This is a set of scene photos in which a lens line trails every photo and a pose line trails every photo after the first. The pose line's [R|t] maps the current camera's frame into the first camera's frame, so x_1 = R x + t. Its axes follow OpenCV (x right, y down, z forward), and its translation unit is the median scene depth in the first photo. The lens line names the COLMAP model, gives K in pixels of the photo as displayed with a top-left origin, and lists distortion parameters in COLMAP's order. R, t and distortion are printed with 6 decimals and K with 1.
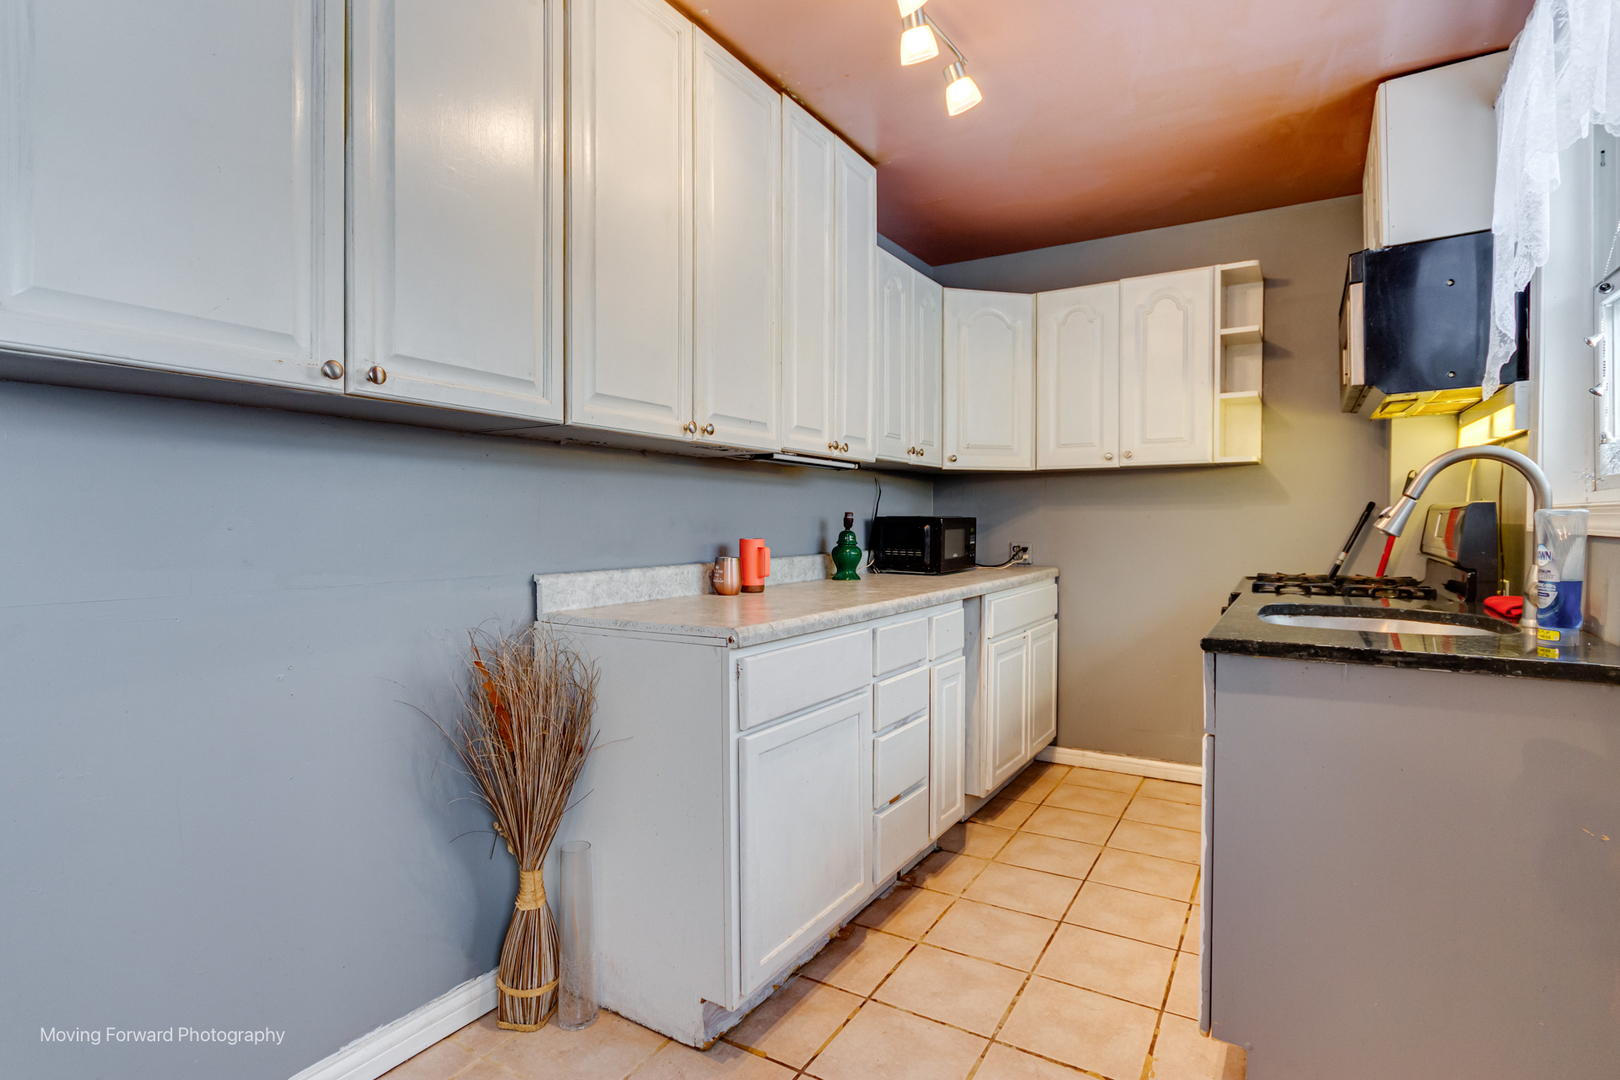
lens RADIAL K [[807.0, 0, 810.0], [0, 807.0, 540.0], [0, 0, 1]] dist [0.002241, 0.000366]
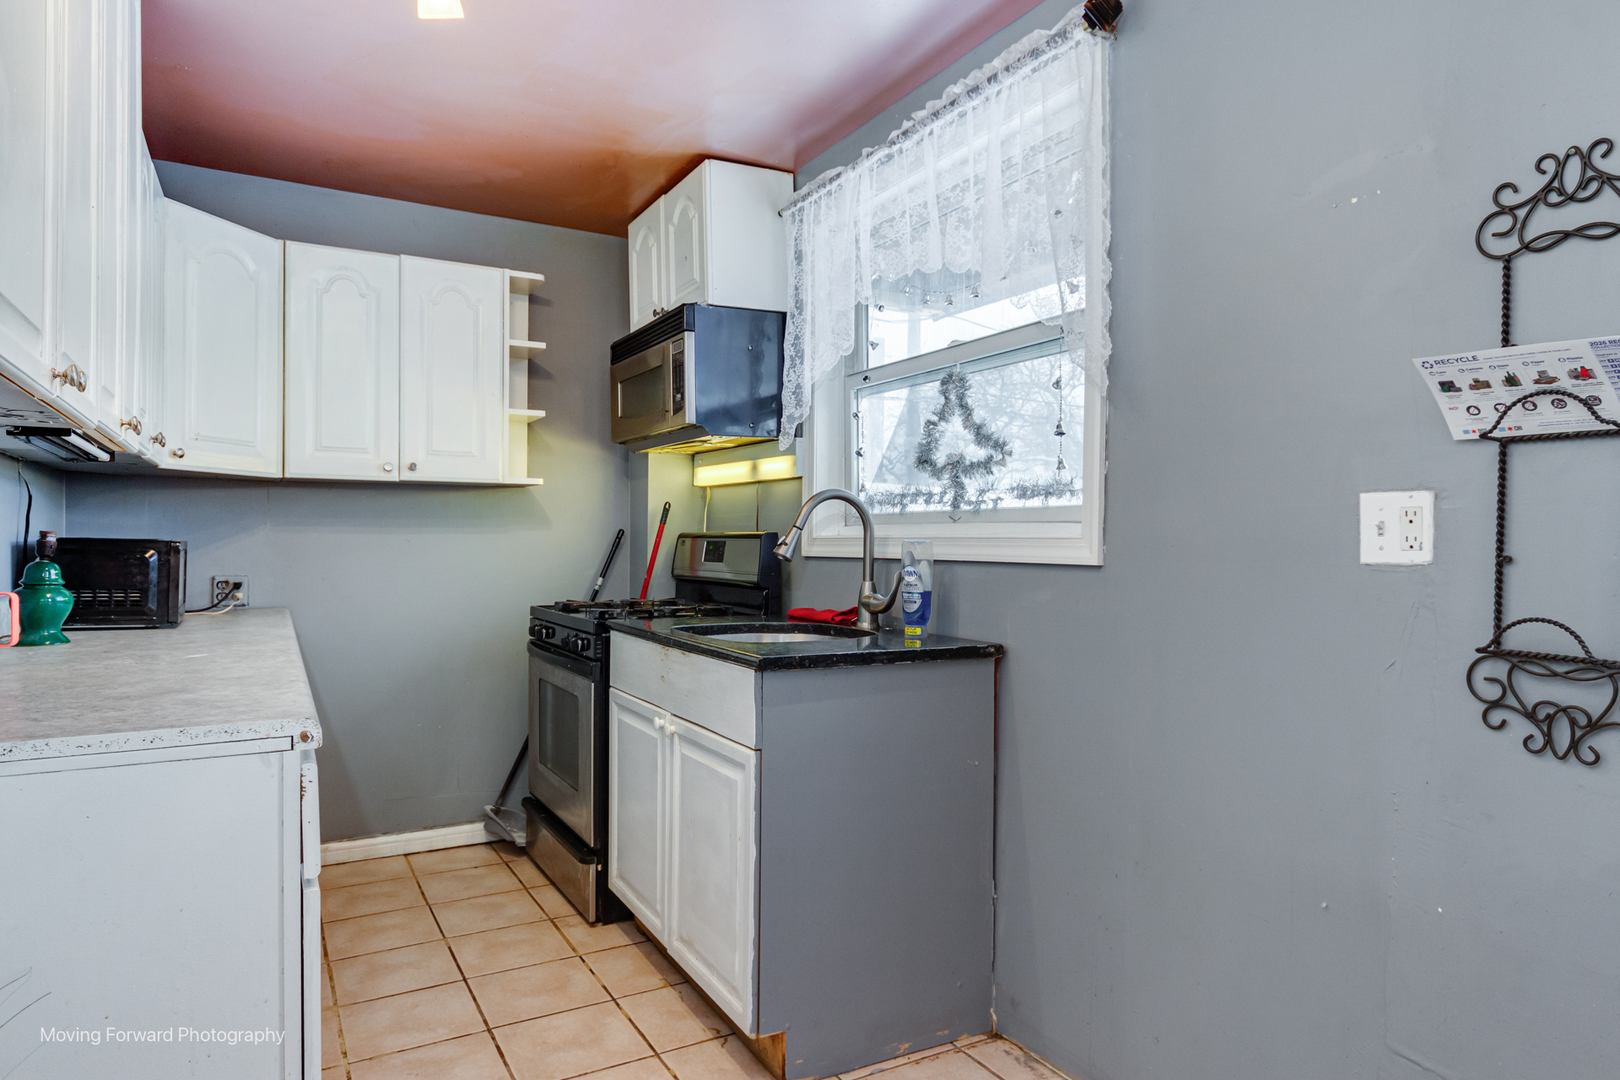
lens RADIAL K [[987.9, 0, 808.4], [0, 987.9, 550.5], [0, 0, 1]] dist [-0.000313, 0.000178]
pose [[0.488764, 0.000487, 0.872416, -0.296507], [0.016302, 0.999820, -0.009691, -0.003160], [-0.872264, 0.018959, 0.488668, 0.148873]]
